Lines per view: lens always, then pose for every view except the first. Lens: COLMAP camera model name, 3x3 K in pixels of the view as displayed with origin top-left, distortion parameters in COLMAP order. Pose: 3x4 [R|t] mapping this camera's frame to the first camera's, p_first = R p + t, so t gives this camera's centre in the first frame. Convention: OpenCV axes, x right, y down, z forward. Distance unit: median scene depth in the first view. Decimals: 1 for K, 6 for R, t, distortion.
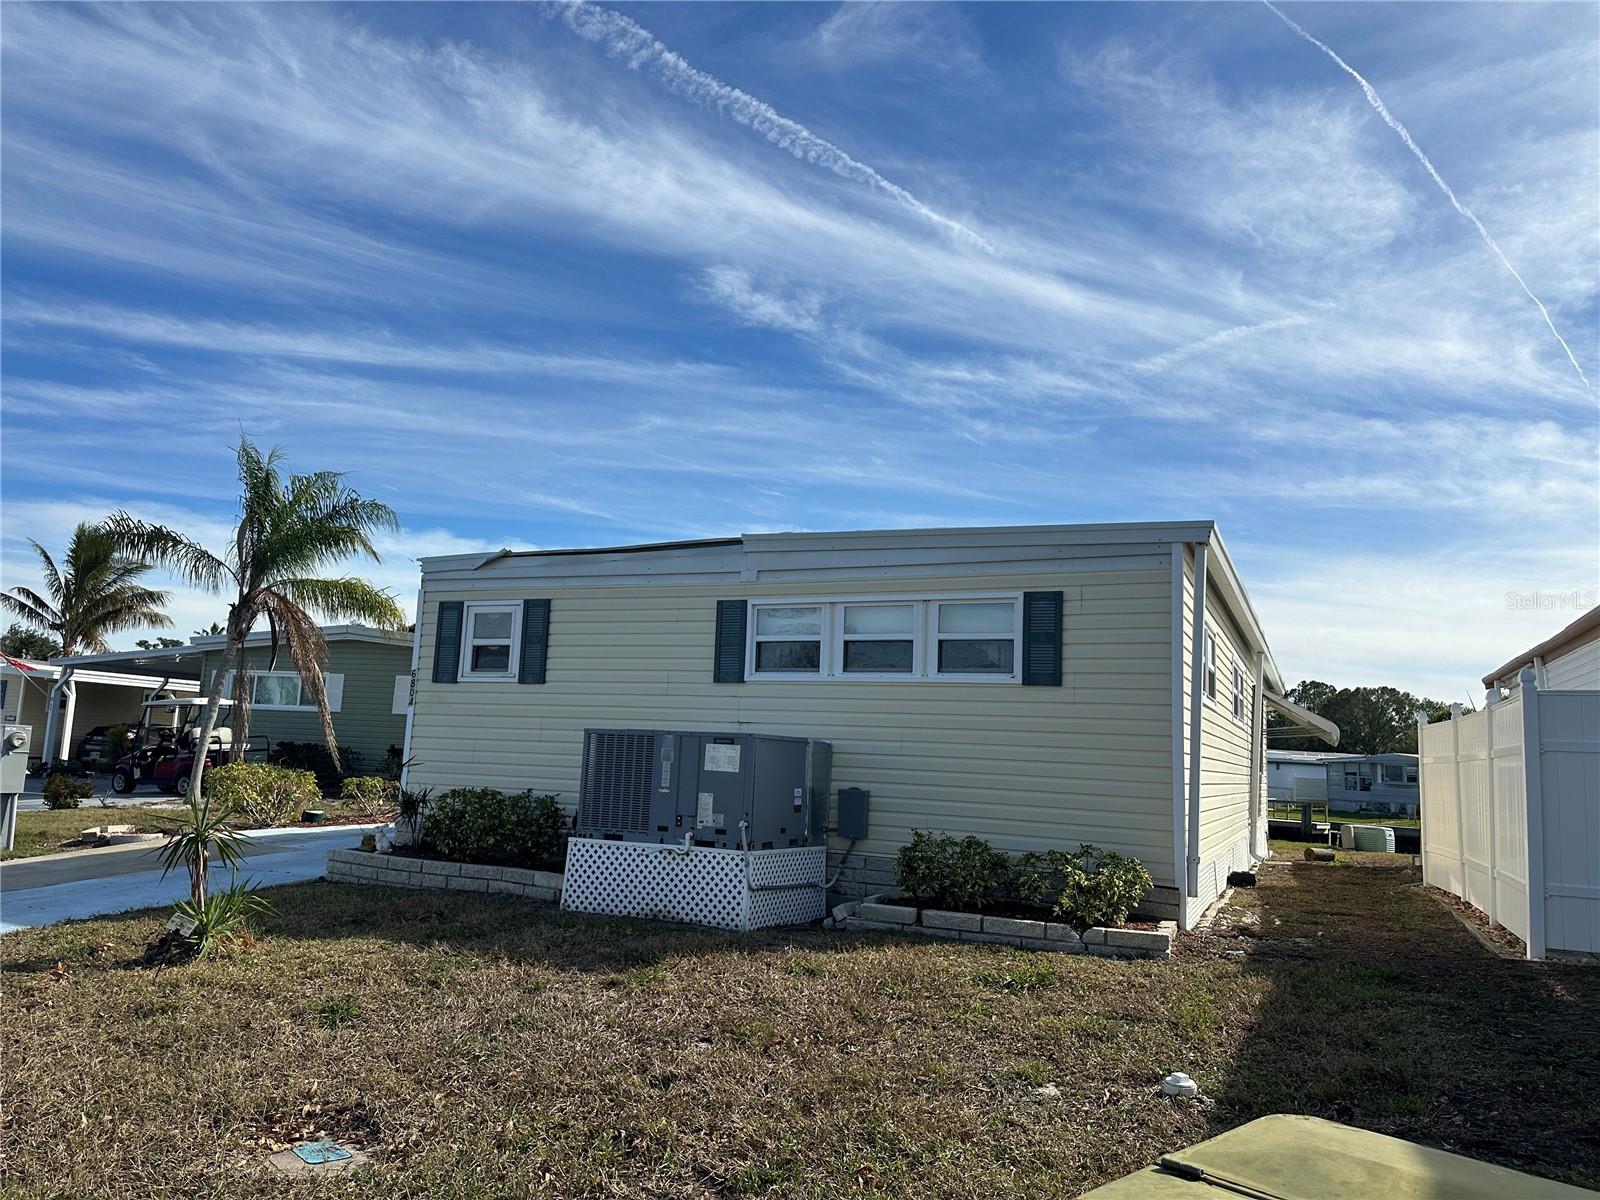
lens RADIAL K [[1160.6, 0, 804.3], [0, 1160.6, 598.3], [0, 0, 1]] dist [0.084134, -0.131290]
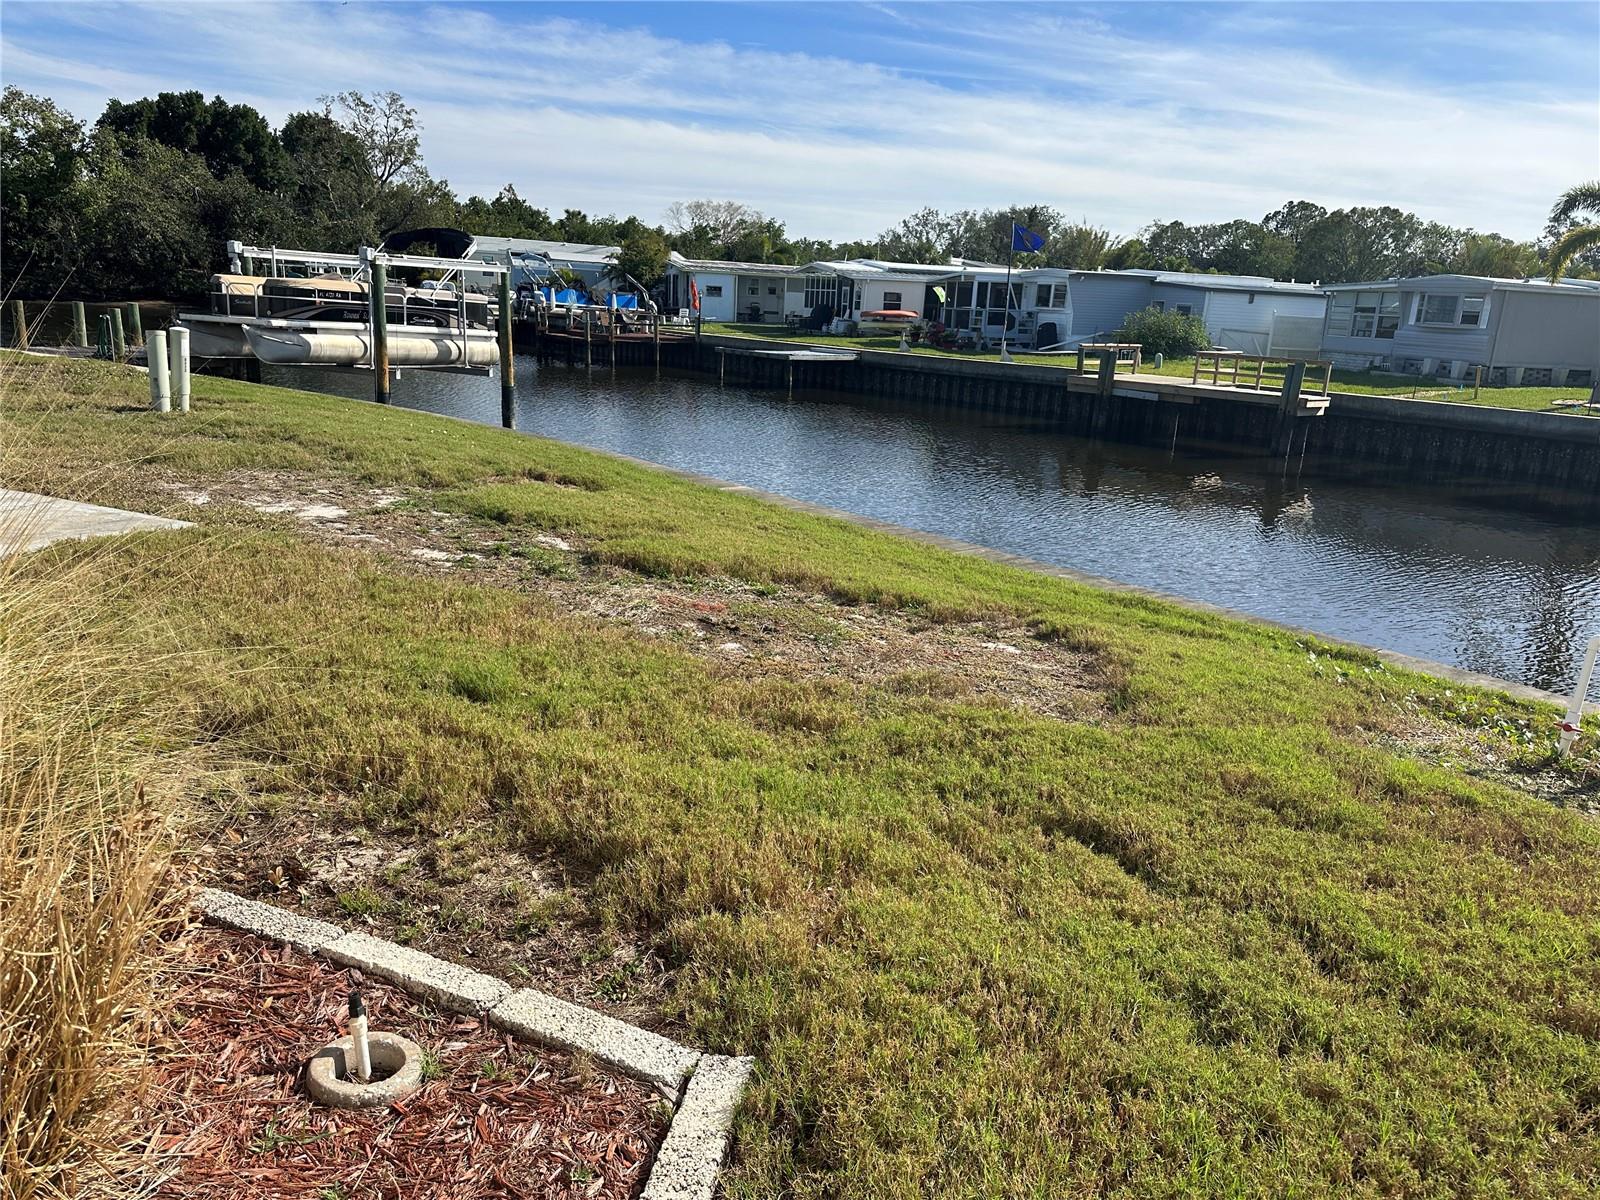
lens RADIAL K [[1147.8, 0, 750.8], [0, 1147.8, 604.1], [0, 0, 1]] dist [0.125147, -0.172711]
pose [[0.999946, 0.009961, -0.002899, 0.370087], [-0.008073, 0.922604, 0.385664, 0.145610], [0.006516, -0.385620, 0.922635, 0.945865]]
